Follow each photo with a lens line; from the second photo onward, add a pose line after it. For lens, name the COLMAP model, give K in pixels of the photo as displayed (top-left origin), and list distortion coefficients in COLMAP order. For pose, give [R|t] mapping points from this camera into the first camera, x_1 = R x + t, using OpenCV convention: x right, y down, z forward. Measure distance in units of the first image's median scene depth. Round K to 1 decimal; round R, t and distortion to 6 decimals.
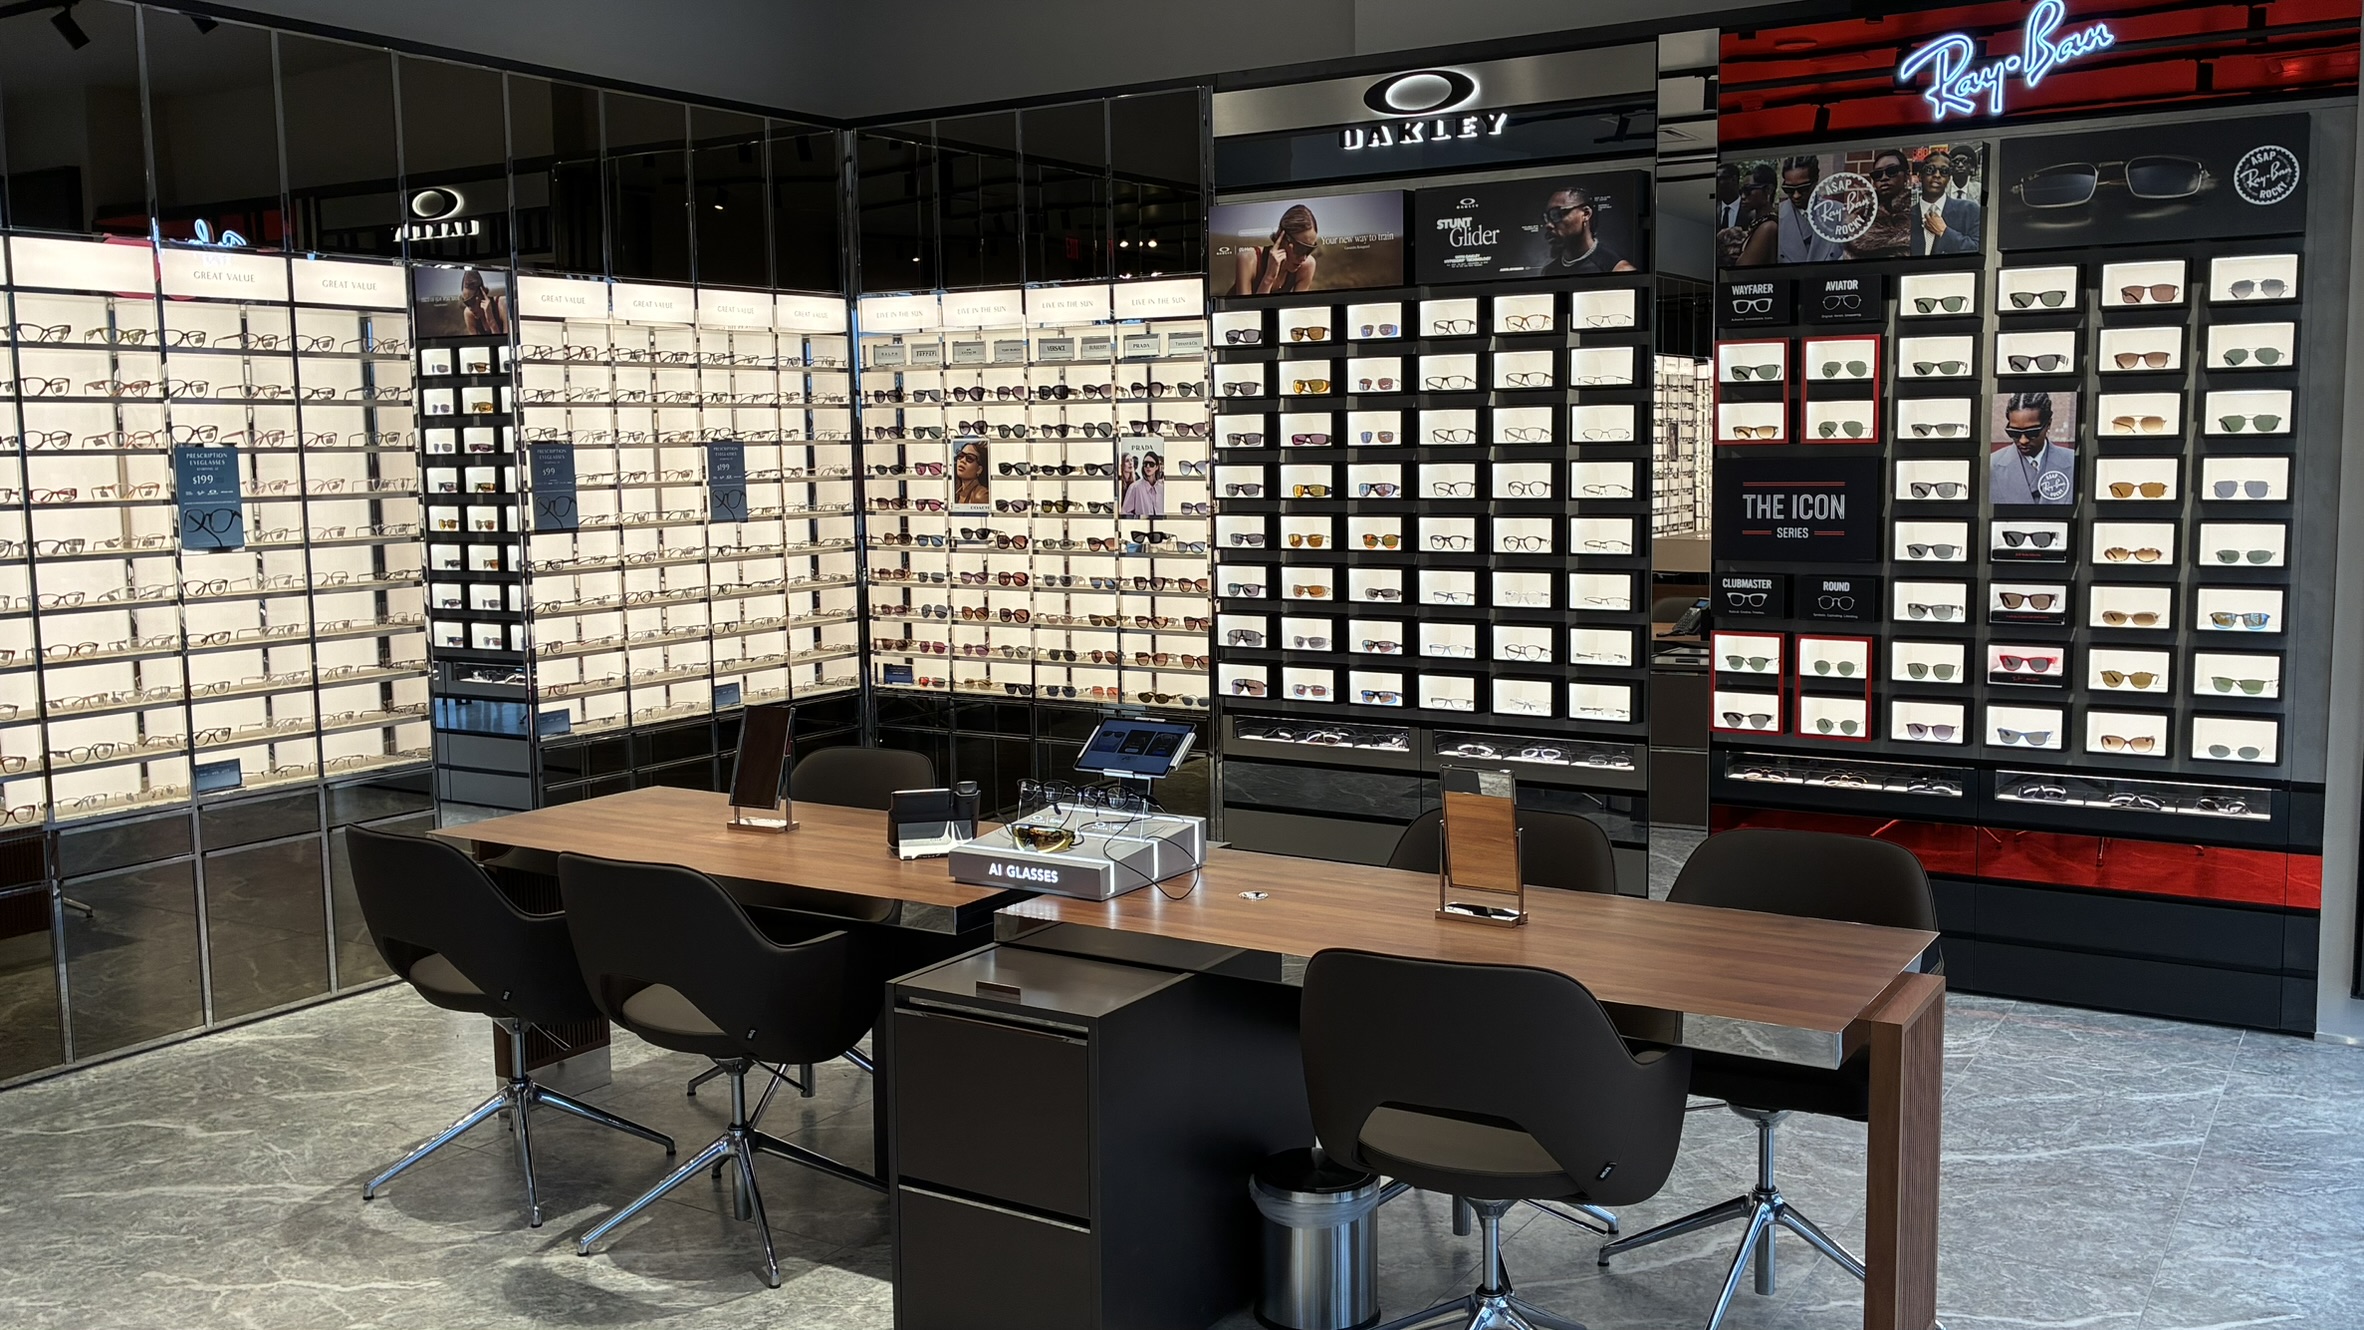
lens RADIAL K [[2001.3, 0, 1182.0], [0, 2001.3, 665.0], [0, 0, 1]] dist [0.055167, -0.013776]
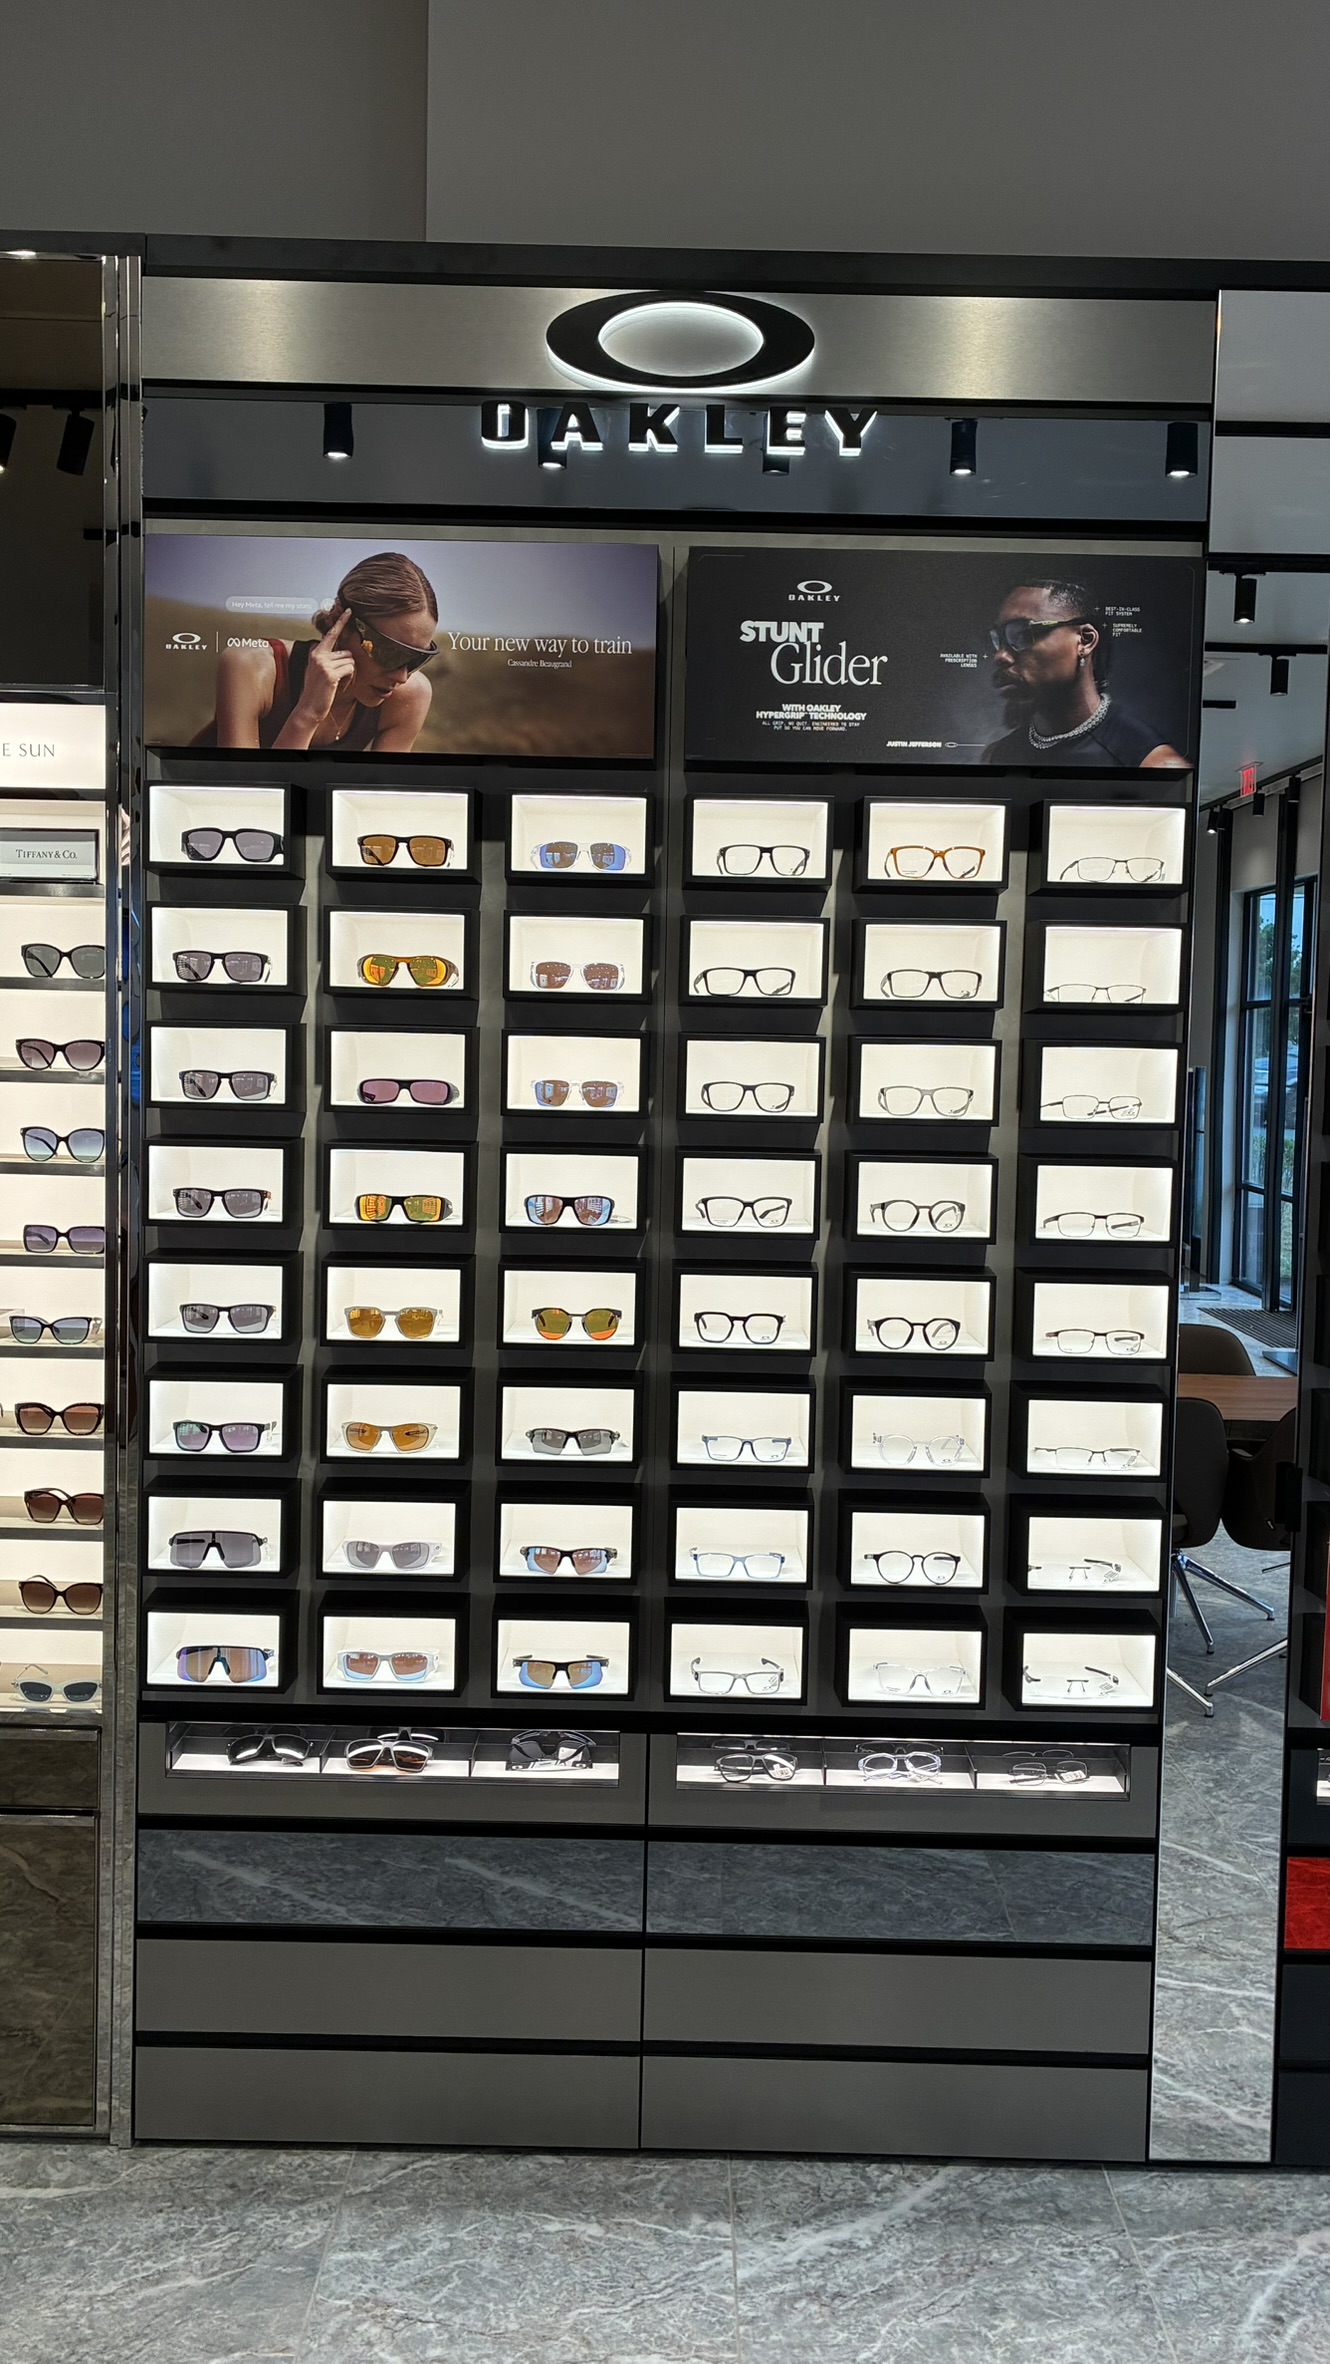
lens RADIAL K [[2001.3, 0, 665.0], [0, 2001.3, 1182.0], [0, 0, 1]] dist [0.055167, -0.013776]
pose [[0.847784, 0.001558, 0.530339, -0.119693], [0.024876, 0.998778, -0.042699, -0.073370], [-0.529758, 0.049392, 0.846709, 0.602468]]
